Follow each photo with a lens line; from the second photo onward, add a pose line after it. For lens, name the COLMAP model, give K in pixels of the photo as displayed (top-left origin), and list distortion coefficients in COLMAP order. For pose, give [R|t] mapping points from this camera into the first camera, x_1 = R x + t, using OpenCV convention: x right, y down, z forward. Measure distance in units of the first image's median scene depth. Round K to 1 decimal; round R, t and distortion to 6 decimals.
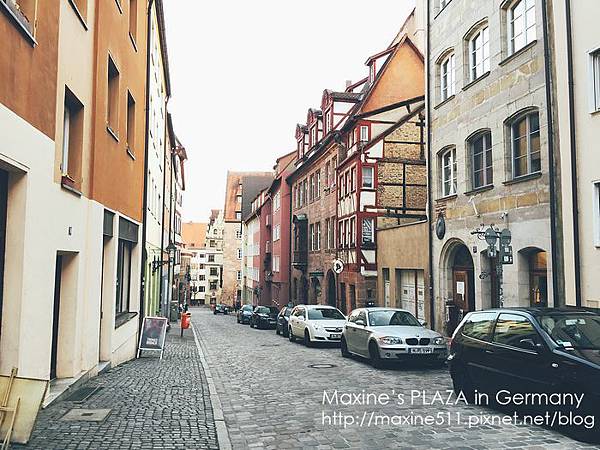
lens RADIAL K [[513.1, 0, 300.0], [0, 513.1, 225.0], [0, 0, 1]] dist [0.069820, -0.005392]
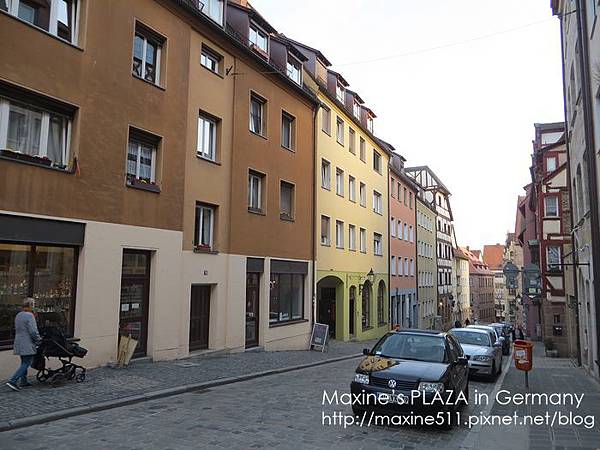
lens RADIAL K [[452.6, 0, 300.0], [0, 452.6, 225.0], [0, 0, 1]] dist [0.005325, 0.000351]
pose [[0.789871, -0.065739, -0.609740, 0.291393], [0.035222, 0.997460, -0.061913, -0.016288], [0.612261, 0.027427, 0.790180, -0.042643]]
